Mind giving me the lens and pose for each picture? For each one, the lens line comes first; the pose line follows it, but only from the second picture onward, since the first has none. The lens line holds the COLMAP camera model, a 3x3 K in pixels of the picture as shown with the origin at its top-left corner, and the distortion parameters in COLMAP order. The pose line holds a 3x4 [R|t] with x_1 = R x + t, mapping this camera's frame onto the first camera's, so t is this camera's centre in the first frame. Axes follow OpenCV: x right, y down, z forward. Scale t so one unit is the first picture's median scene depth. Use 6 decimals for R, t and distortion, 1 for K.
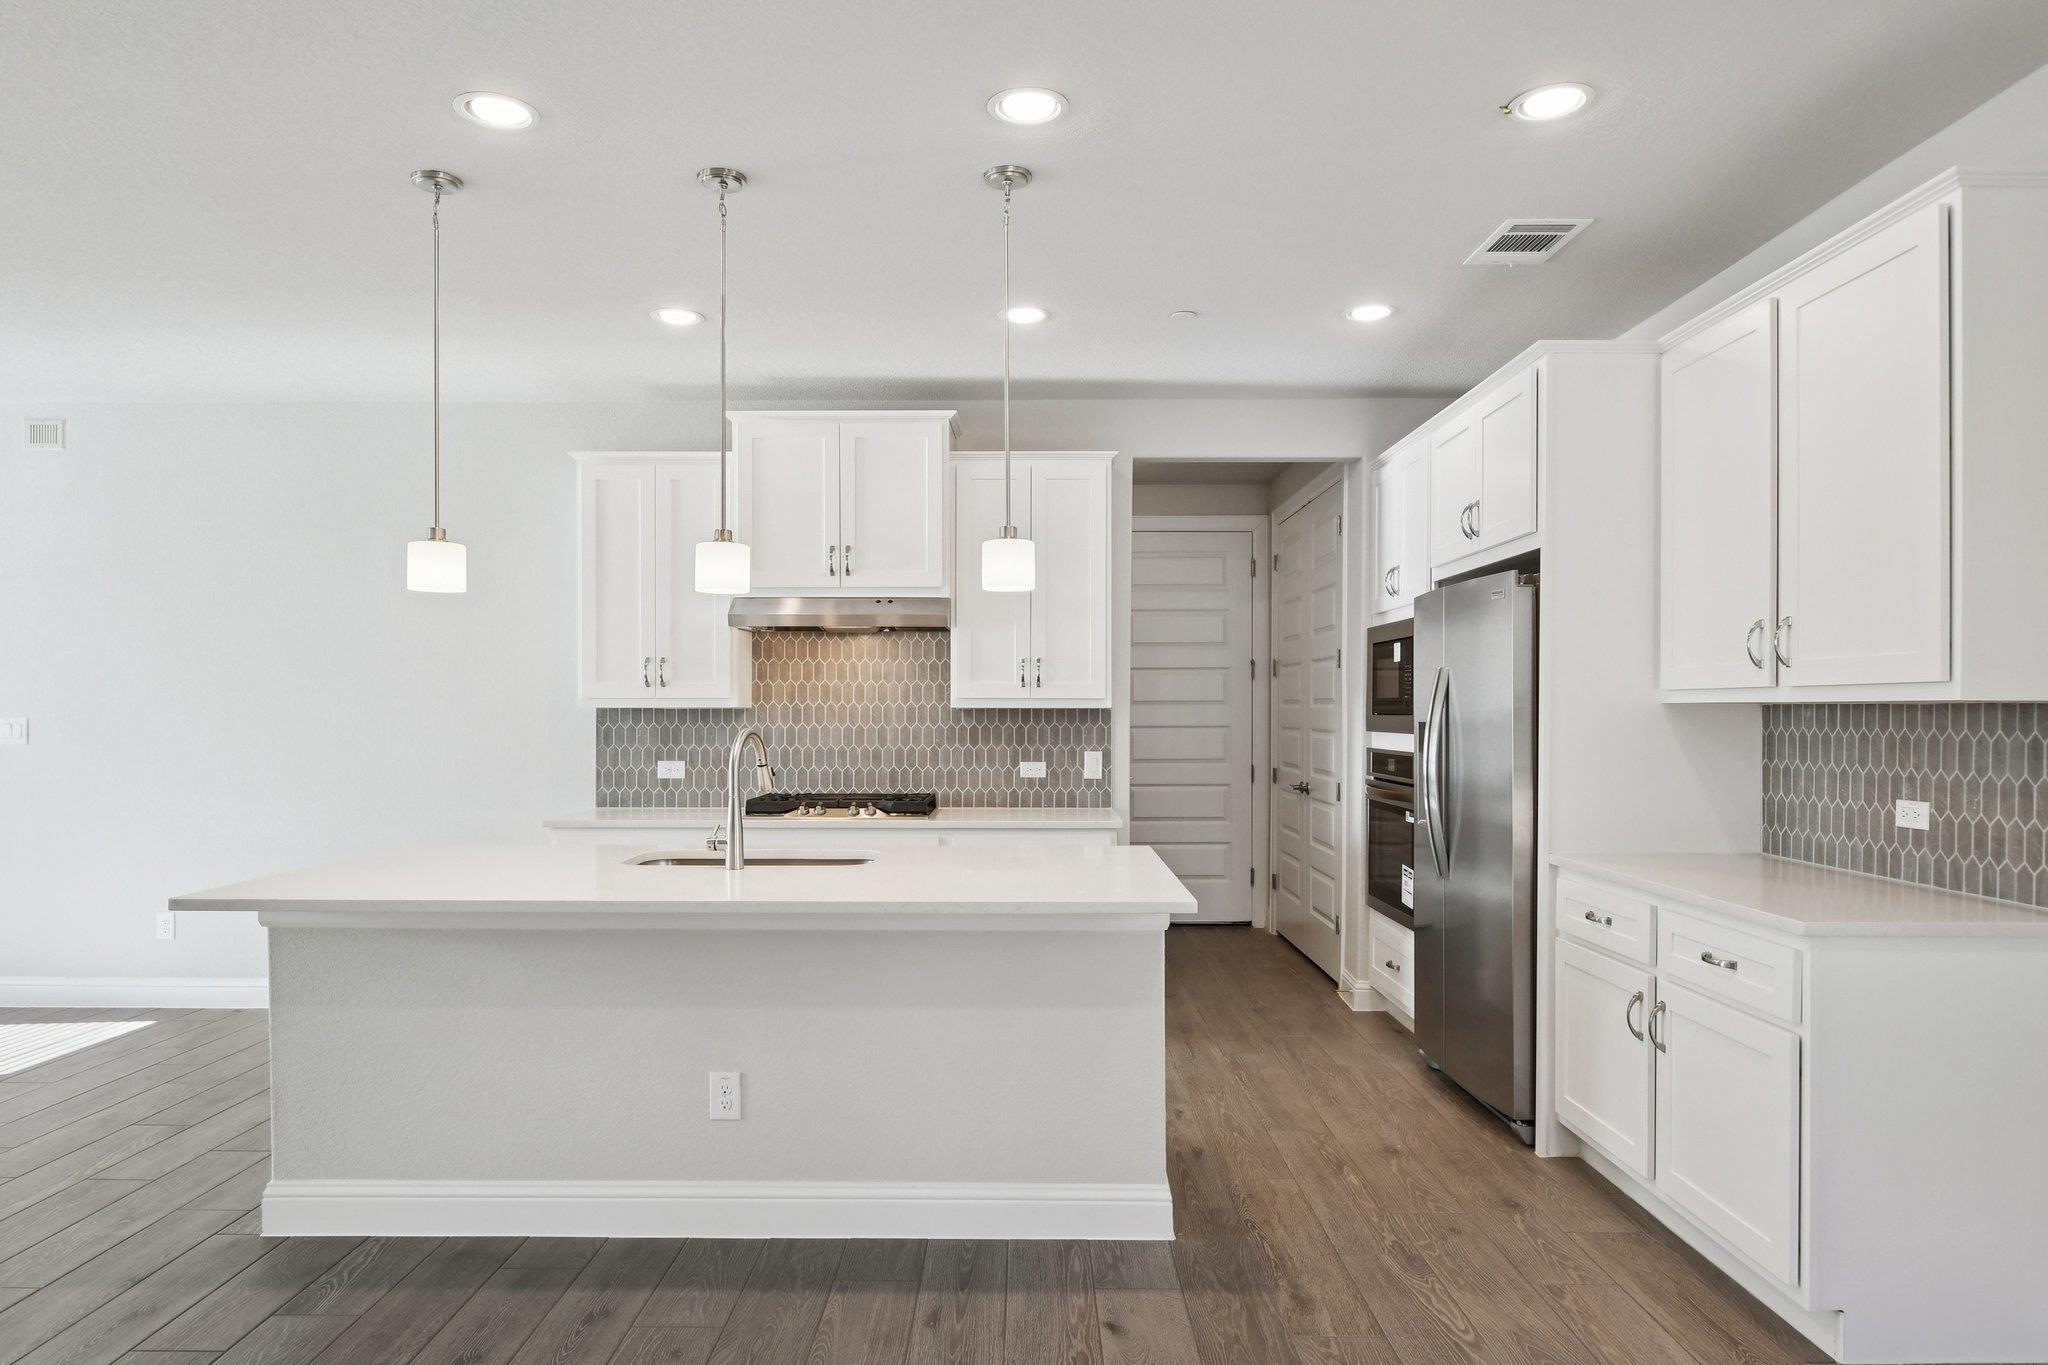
lens RADIAL K [[1245.2, 0, 1016.7], [0, 1245.2, 720.0], [0, 0, 1]] dist [-0.009926, -0.001647]
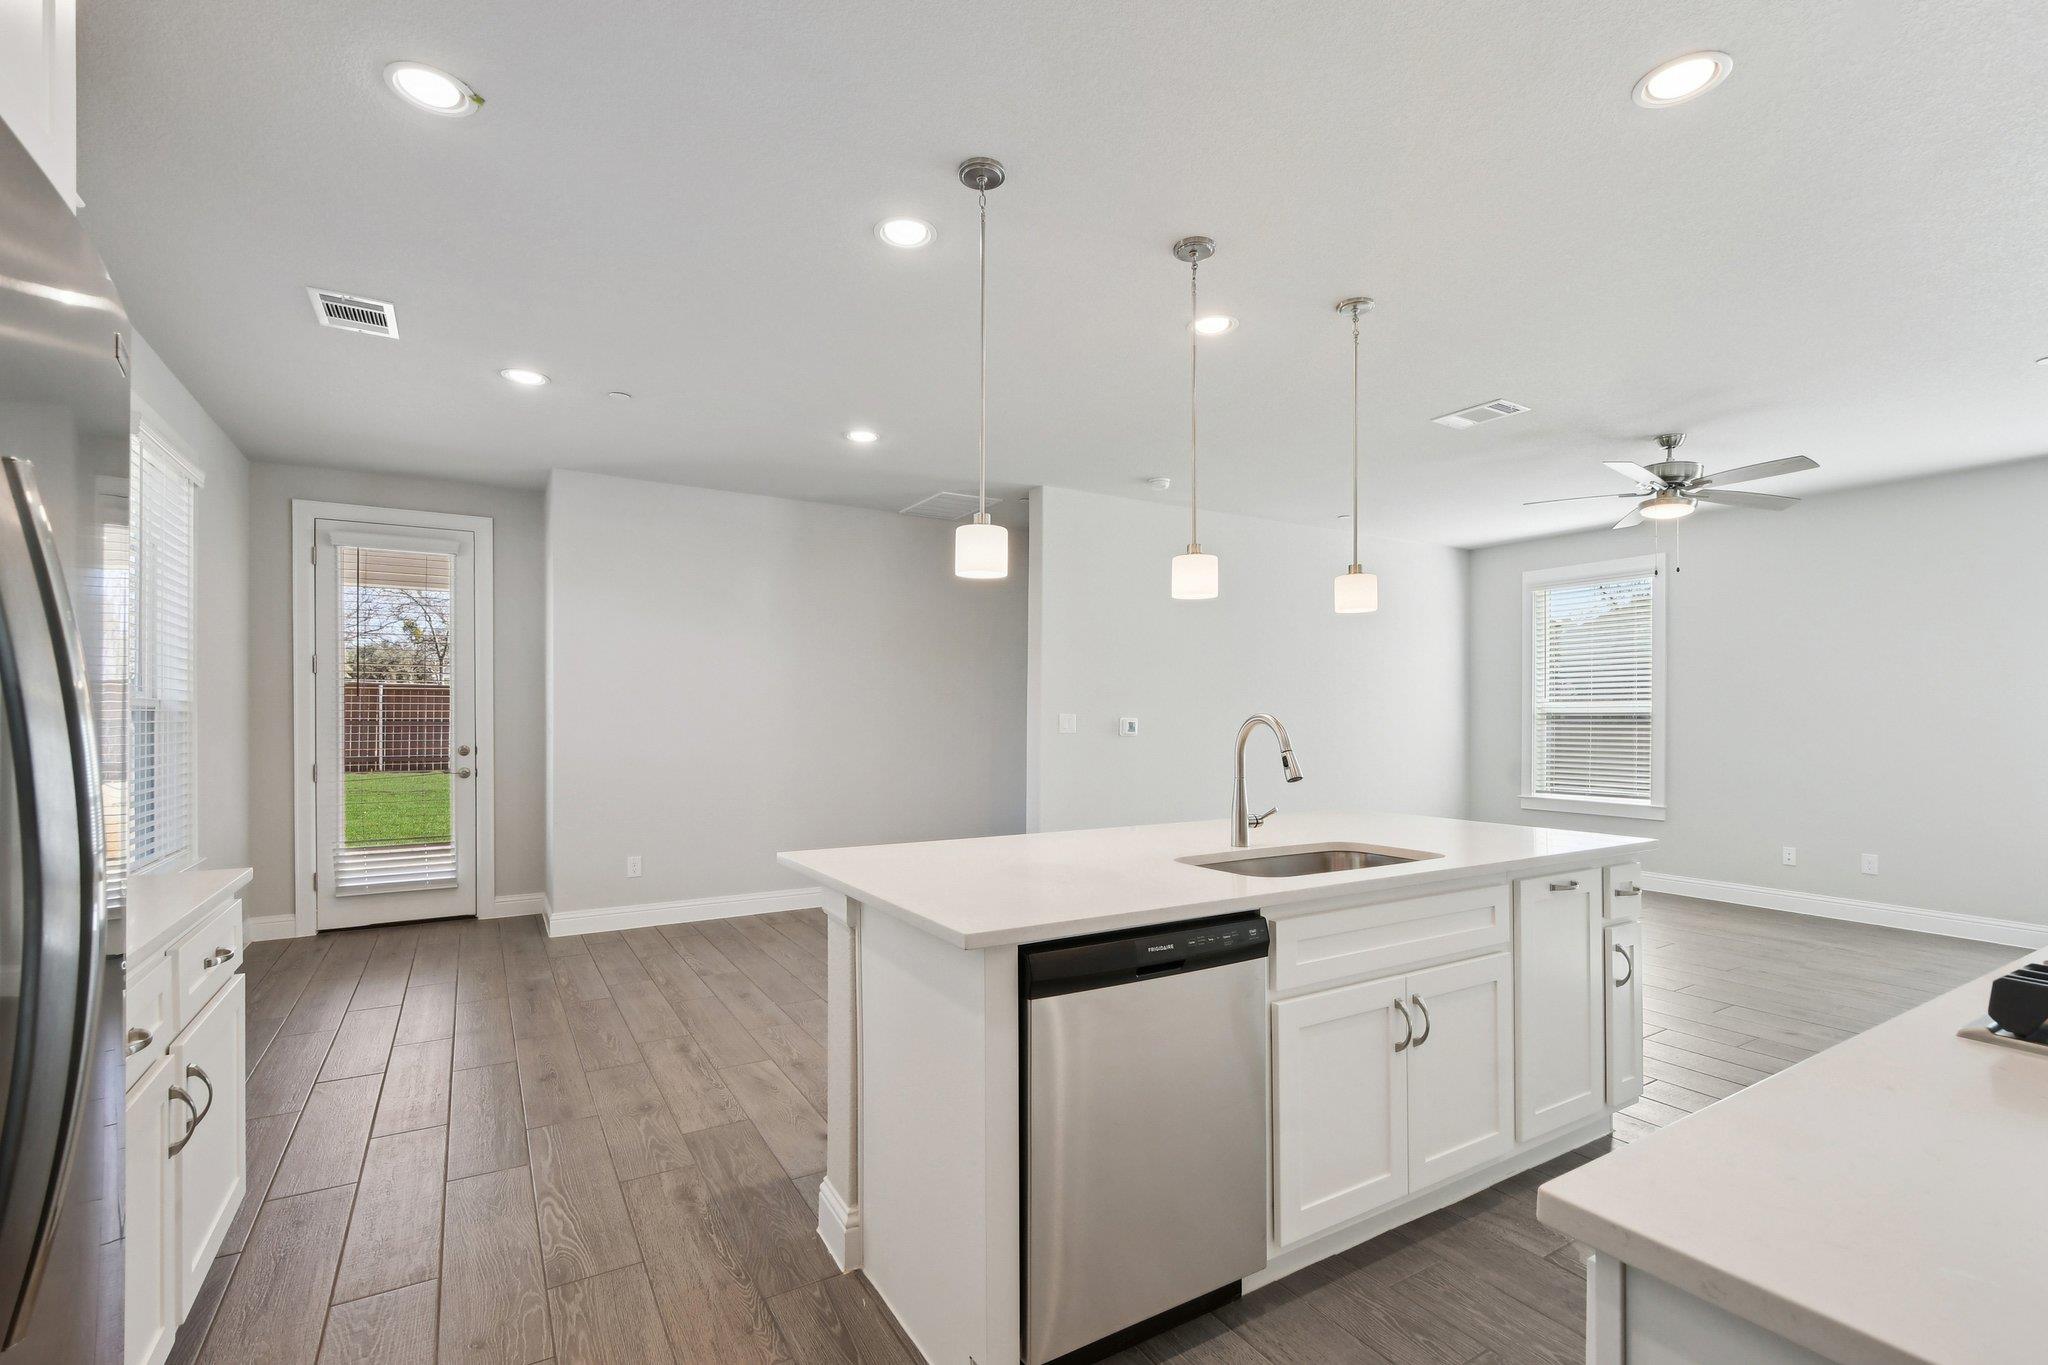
lens RADIAL K [[900.0, 0, 1028.7], [0, 900.0, 713.2], [0, 0, 1]] dist [-0.002710, -0.000109]
pose [[-0.845297, -0.001501, -0.534295, 0.209167], [-0.004676, 0.999979, 0.004588, 0.001388], [0.534277, 0.006377, -0.845285, 0.962730]]
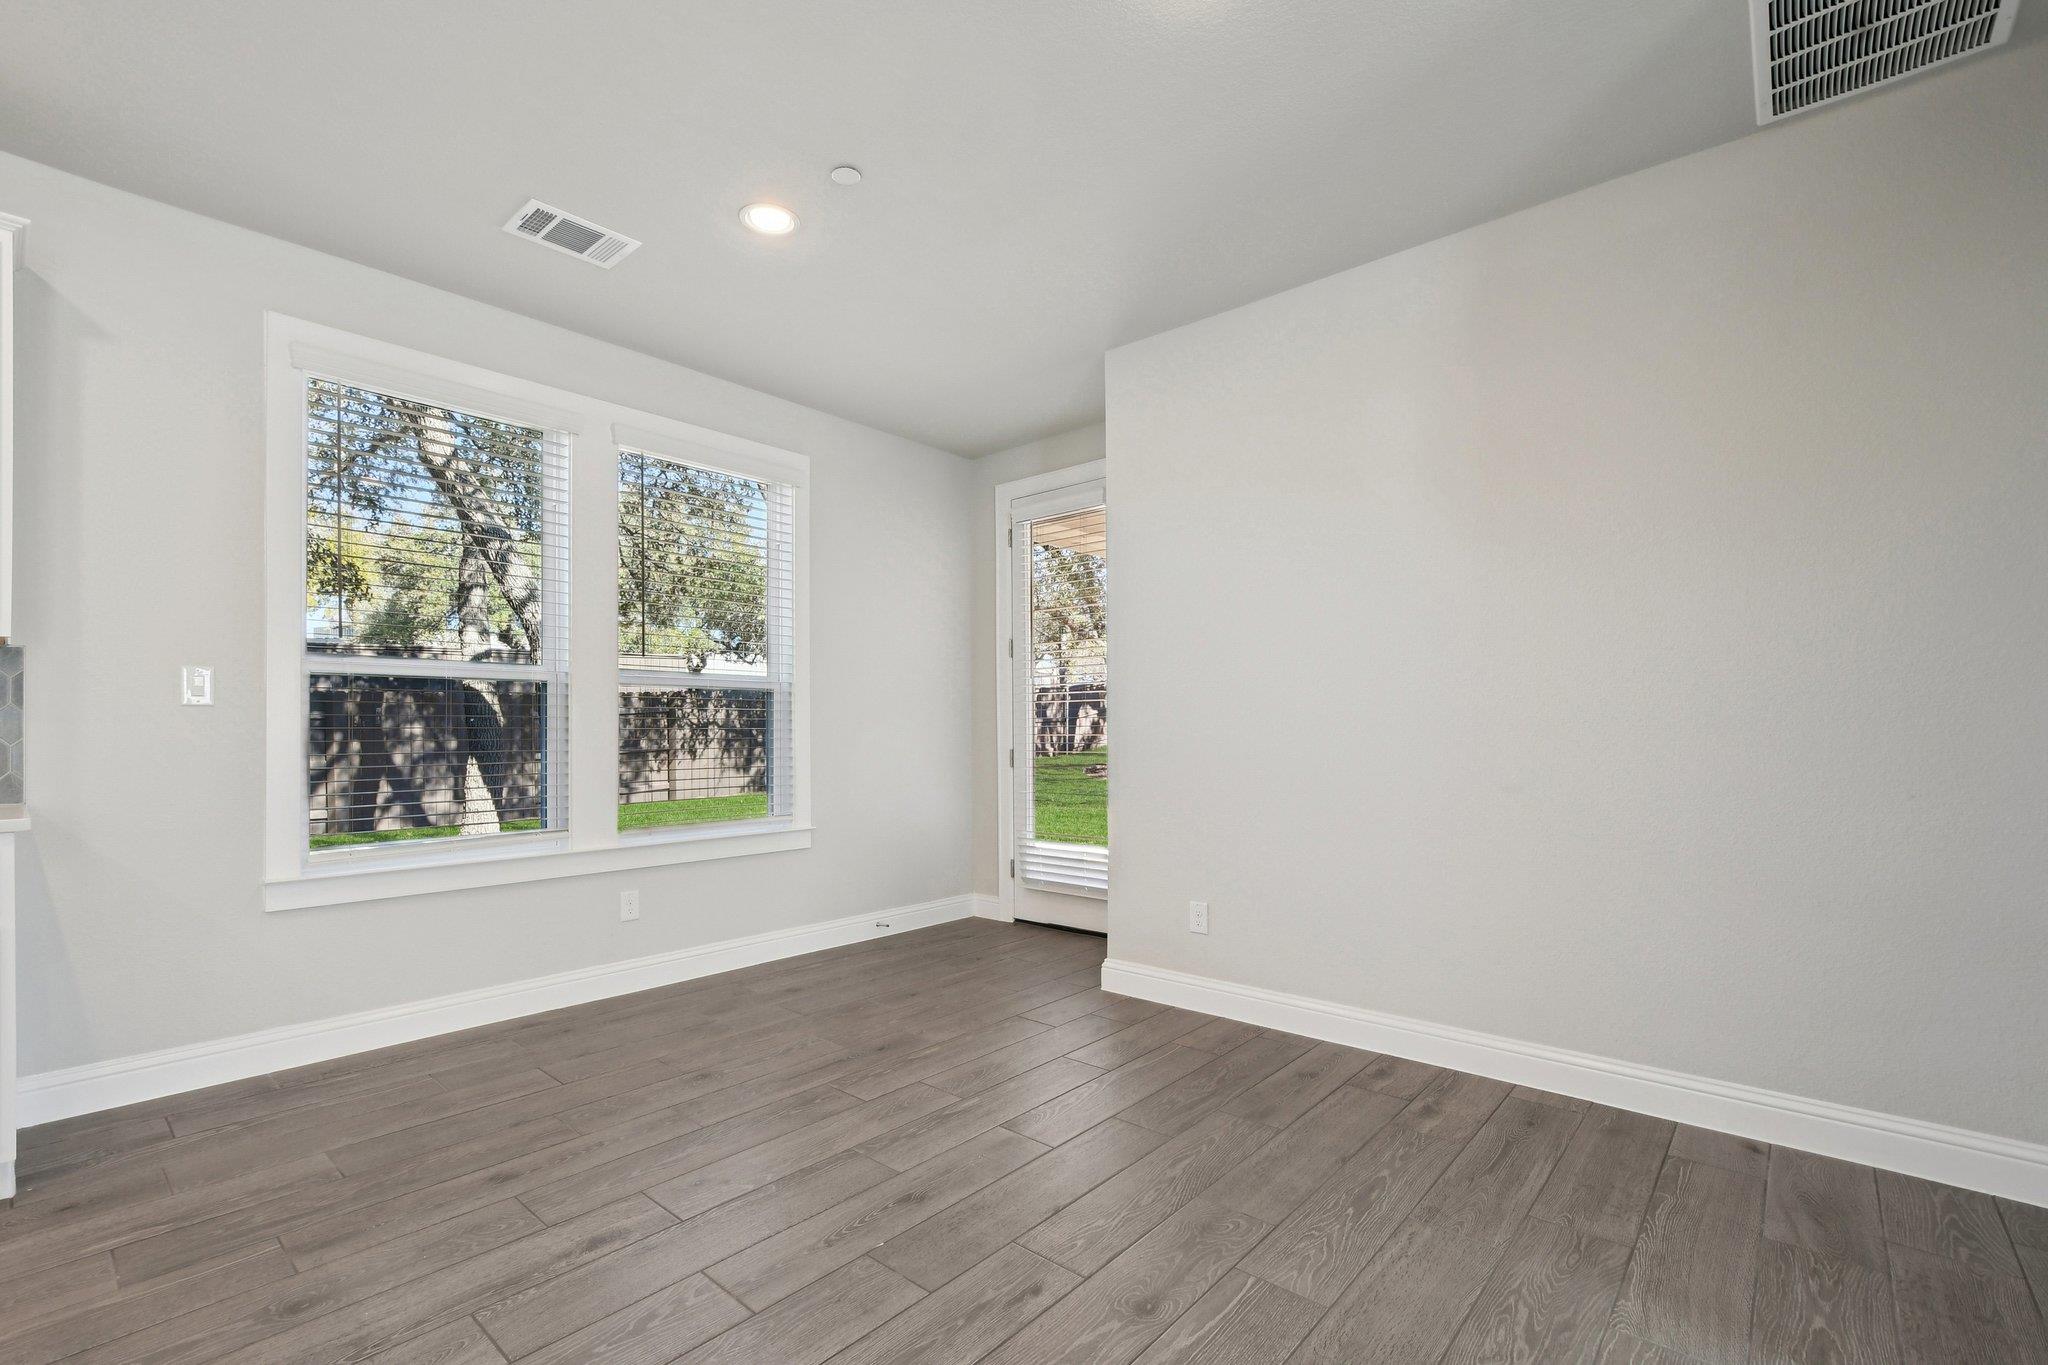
lens RADIAL K [[900.0, 0, 1017.7], [0, 900.0, 729.5], [0, 0, 1]] dist [-0.002710, -0.000109]
pose [[-0.760435, 0.003792, 0.649402, -0.277890], [0.009175, 0.999946, 0.004905, 0.038197], [-0.649349, 0.009688, -0.760429, 0.465777]]
